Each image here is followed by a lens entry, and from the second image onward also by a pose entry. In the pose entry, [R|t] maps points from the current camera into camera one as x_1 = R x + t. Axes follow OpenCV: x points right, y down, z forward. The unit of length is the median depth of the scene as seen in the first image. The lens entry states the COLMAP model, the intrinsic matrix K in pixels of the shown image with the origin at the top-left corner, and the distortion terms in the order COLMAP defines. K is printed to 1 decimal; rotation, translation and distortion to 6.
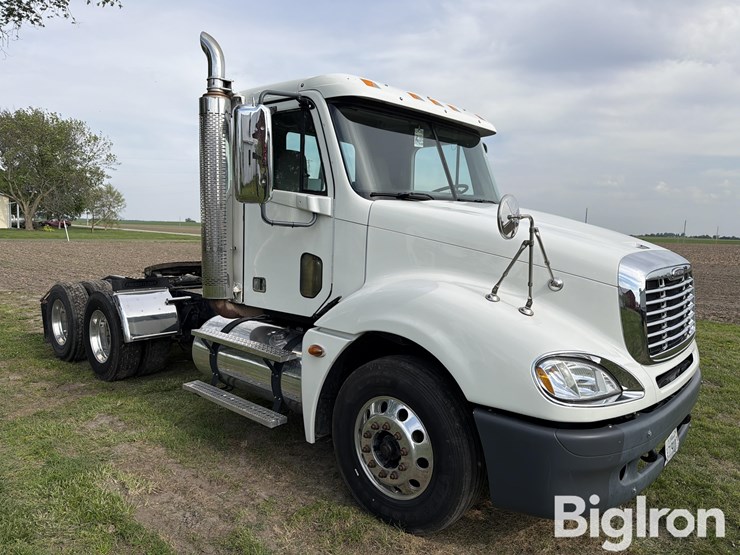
lens RADIAL K [[517.3, 0, 372.1], [0, 517.3, 276.0], [0, 0, 1]] dist [0.063602, -0.084284]
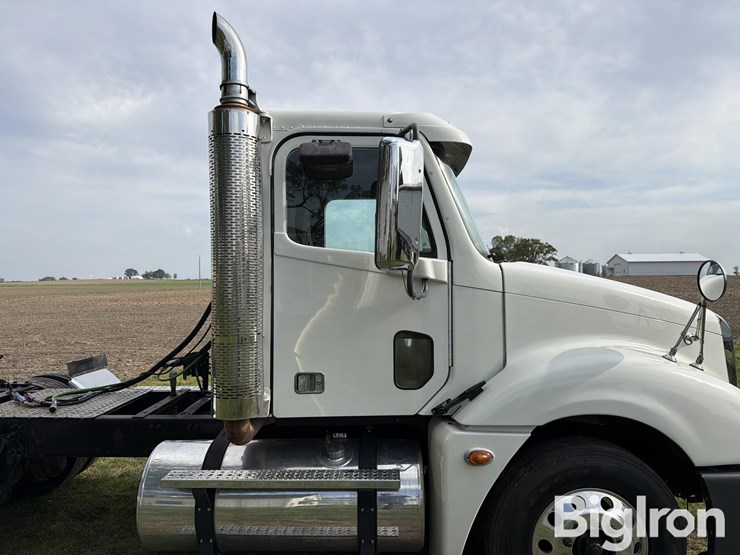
lens RADIAL K [[517.3, 0, 372.1], [0, 517.3, 276.0], [0, 0, 1]] dist [0.063602, -0.084284]
pose [[0.750430, -0.032513, 0.660150, -0.812184], [0.091373, 0.994302, -0.054898, -0.107347], [-0.654604, 0.101517, 0.749125, 0.543953]]
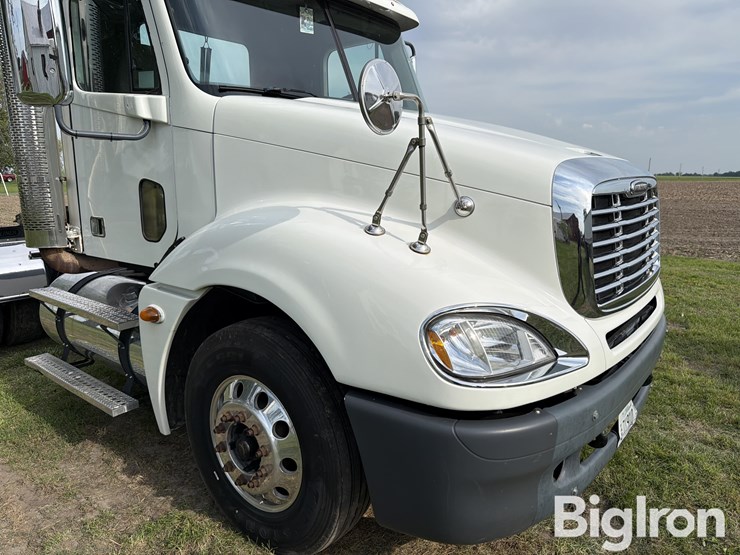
lens RADIAL K [[522.7, 0, 373.1], [0, 522.7, 273.5], [0, 0, 1]] dist [0.077894, -0.089366]
pose [[0.997526, -0.037779, 0.059278, 0.172403], [0.031972, 0.994866, 0.096022, 0.030247], [-0.062601, -0.093890, 0.993613, 0.288563]]
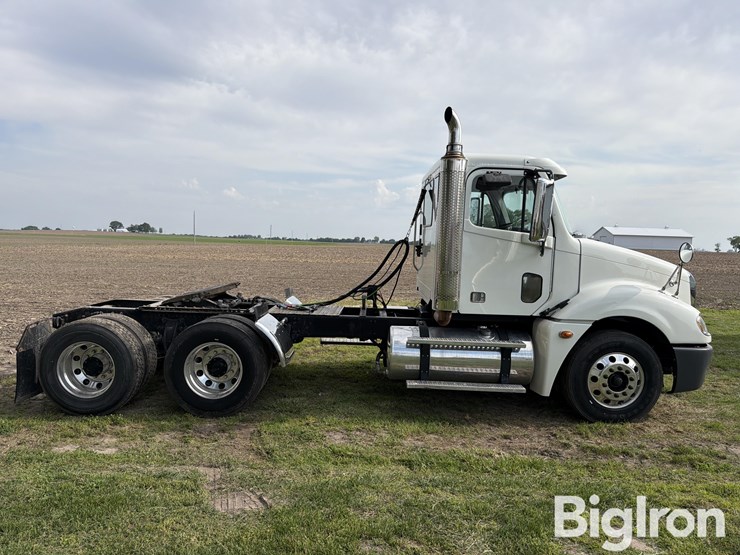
lens RADIAL K [[517.3, 0, 372.1], [0, 517.3, 276.0], [0, 0, 1]] dist [0.063602, -0.084284]
pose [[0.734666, -0.050929, 0.676515, -1.789674], [0.052578, 0.998453, 0.018068, -0.104603], [-0.676389, 0.022296, 0.736207, 0.244775]]
